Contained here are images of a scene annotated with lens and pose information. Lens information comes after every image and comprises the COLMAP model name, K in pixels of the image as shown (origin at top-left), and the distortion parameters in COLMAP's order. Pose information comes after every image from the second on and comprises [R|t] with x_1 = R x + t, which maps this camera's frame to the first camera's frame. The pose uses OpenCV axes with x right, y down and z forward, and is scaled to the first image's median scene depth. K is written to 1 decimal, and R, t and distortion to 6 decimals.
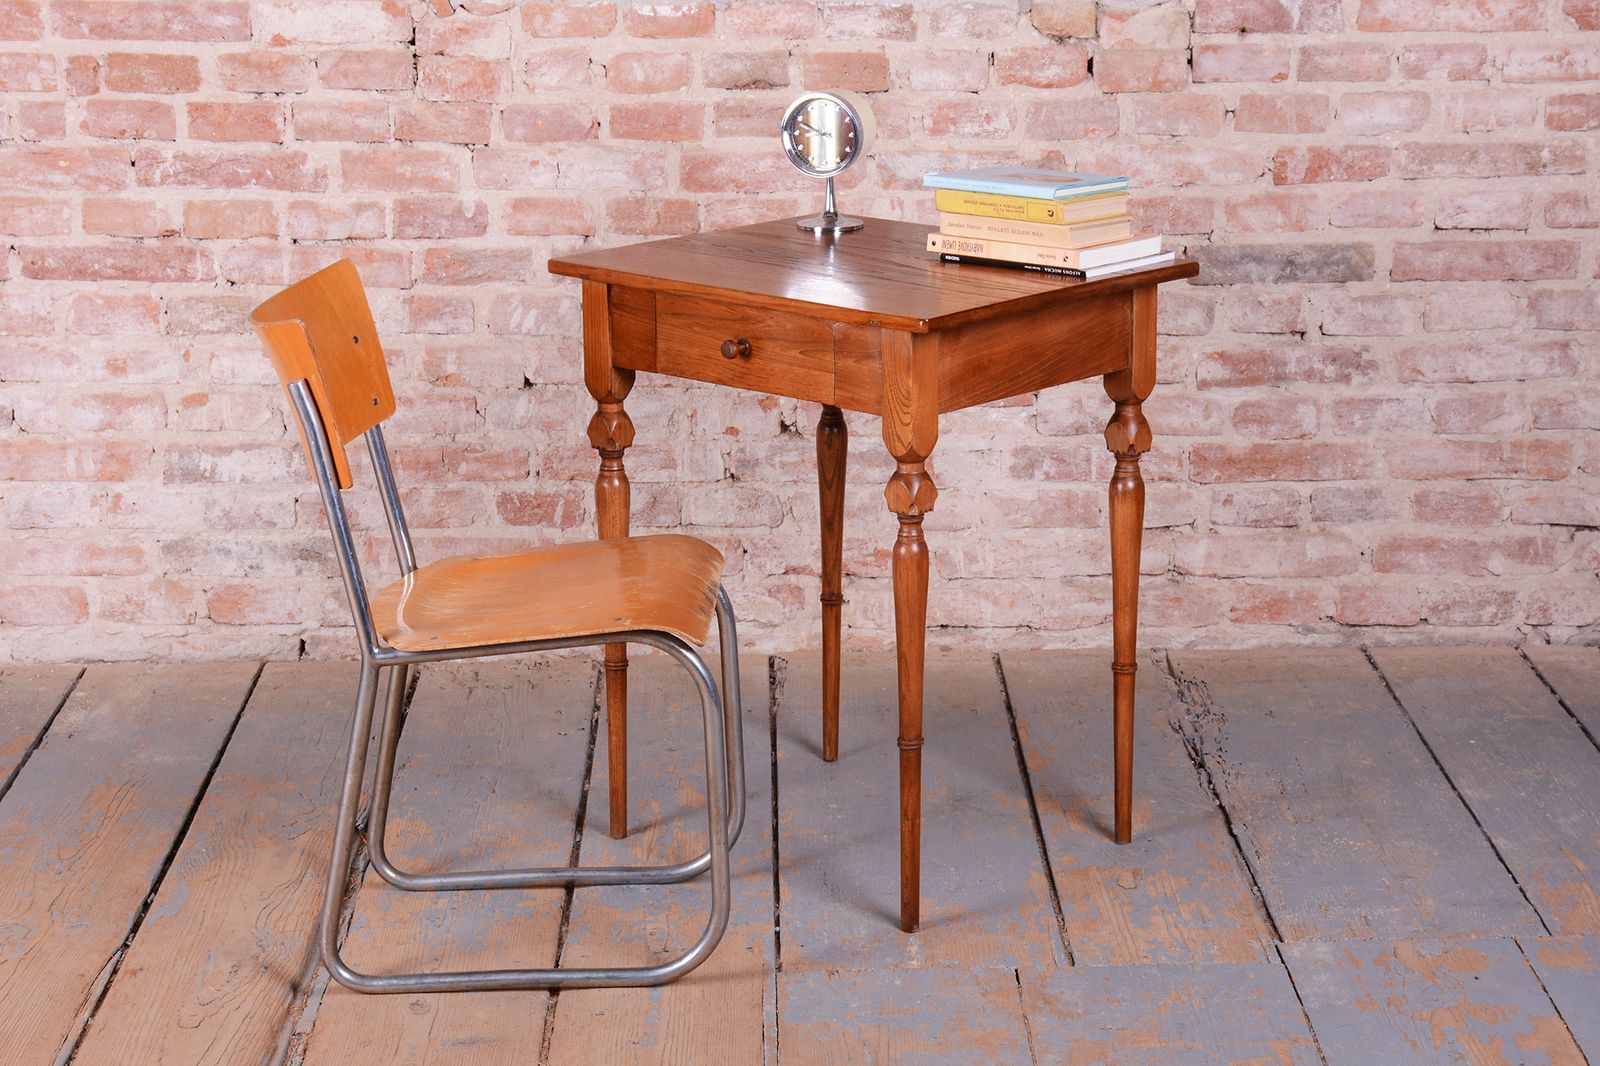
lens RADIAL K [[3331.5, 0, 802.6], [0, 3331.5, 544.1], [0, 0, 1]] dist [0.317918, 0.000000]
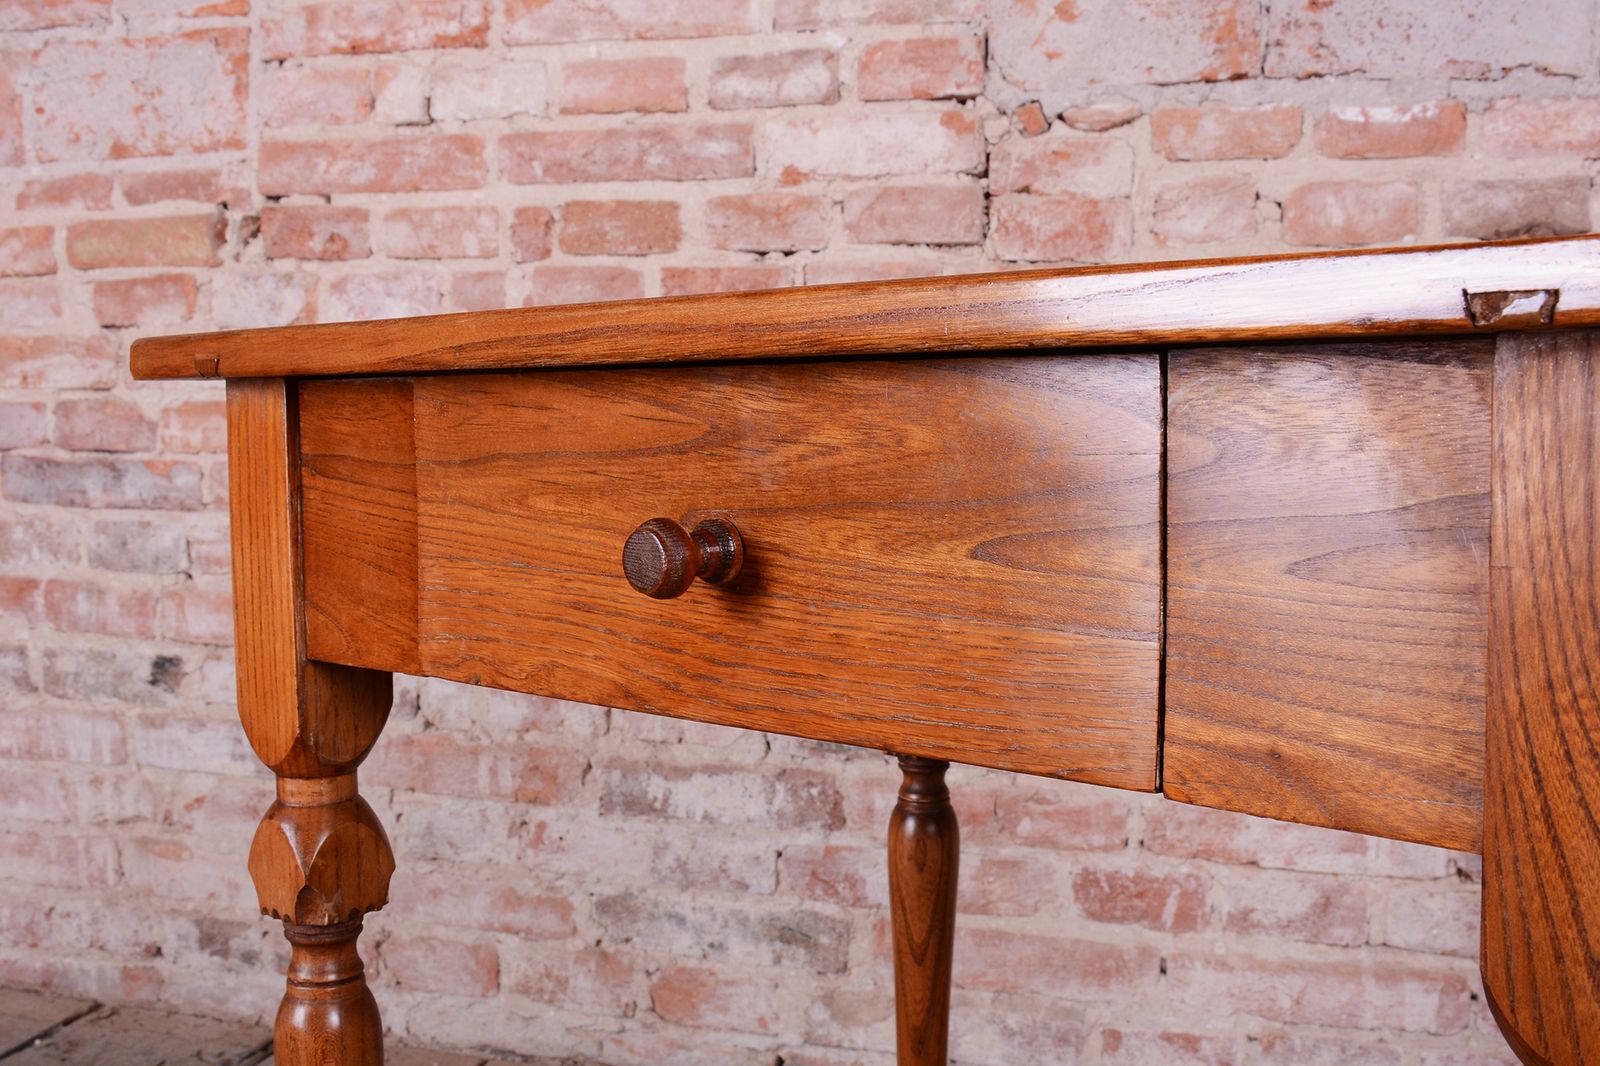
lens RADIAL K [[1702.9, 0, 805.7], [0, 1702.9, 535.0], [0, 0, 1]] dist [-0.093774, 0.000000]
pose [[0.954631, 0.036271, -0.295575, -0.048078], [-0.081084, 0.986712, -0.140798, -0.029247], [0.286540, 0.158376, 0.944887, 0.681149]]
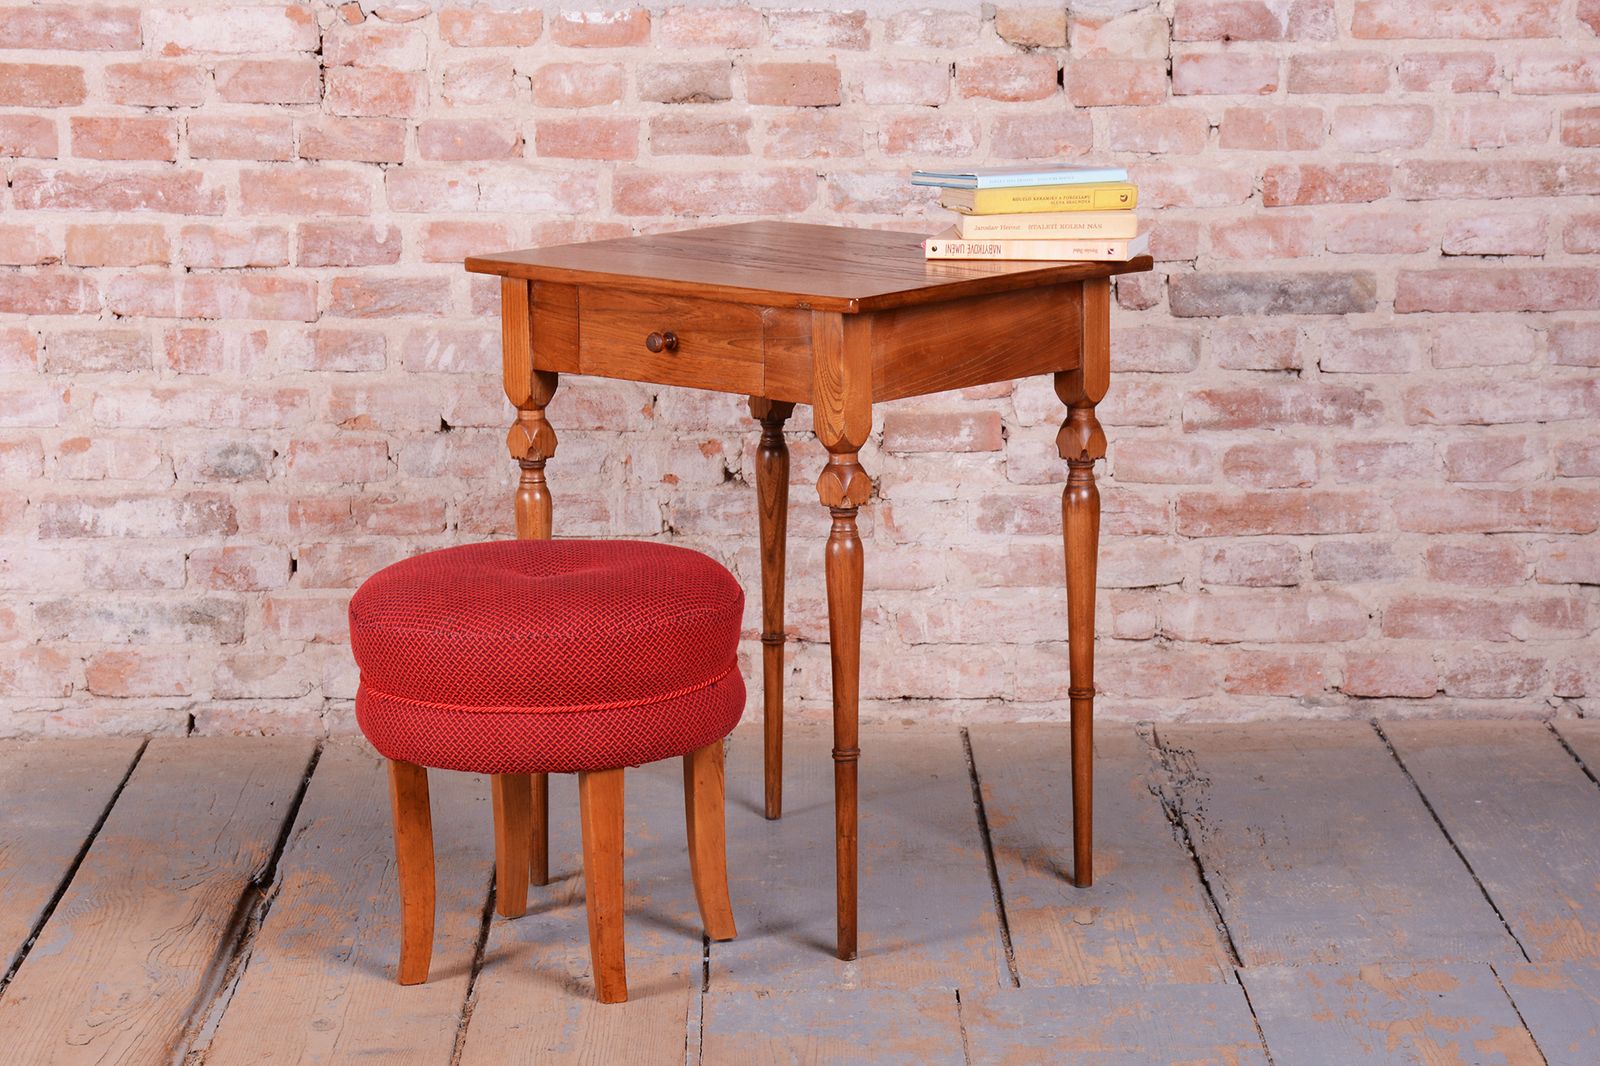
lens RADIAL K [[4419.4, 0, 799.1], [0, 4419.4, 535.3], [0, 0, 1]] dist [0.598471, 0.000000]
pose [[0.999985, -0.002383, -0.005023, 0.020094], [0.002007, 0.997298, -0.073437, 0.070947], [0.005185, 0.073426, 0.997287, -0.201465]]
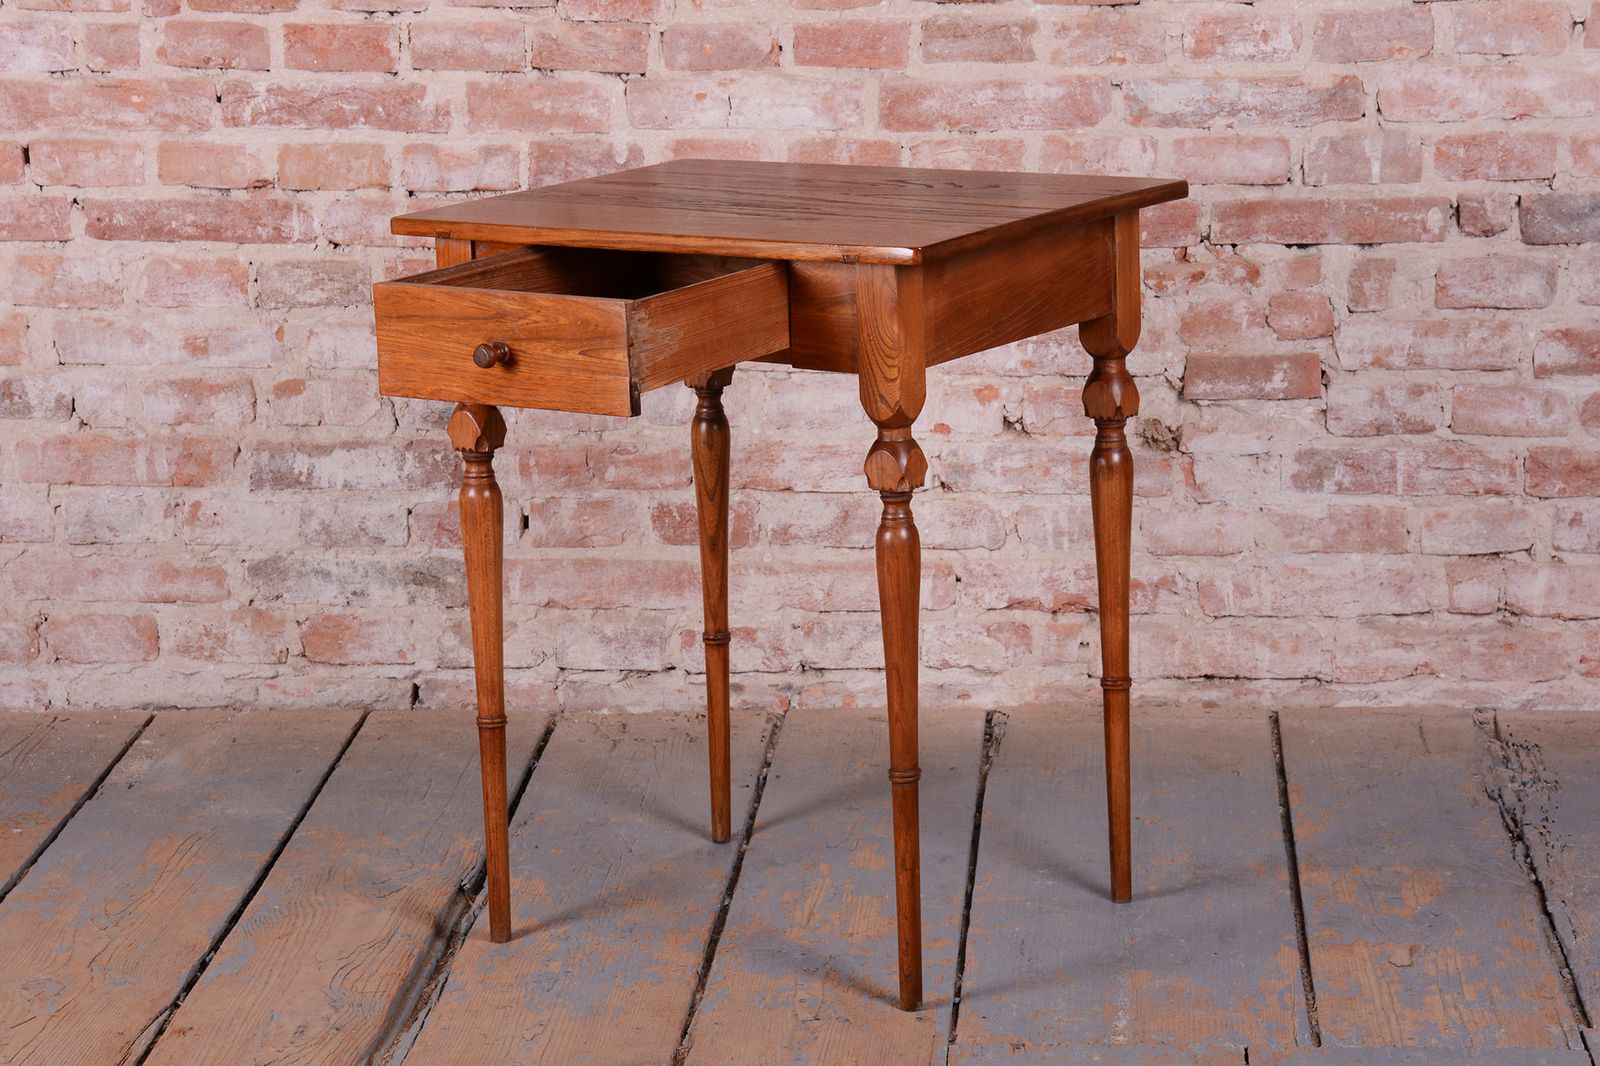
lens RADIAL K [[4477.1, 0, 777.4], [0, 4477.1, 560.9], [0, 0, 1]] dist [0.554687, 0.000000]
pose [[0.995799, 0.007172, -0.091285, 0.039066], [-0.010729, 0.999200, -0.038537, 0.040899], [0.090935, 0.039354, 0.995079, -0.082206]]
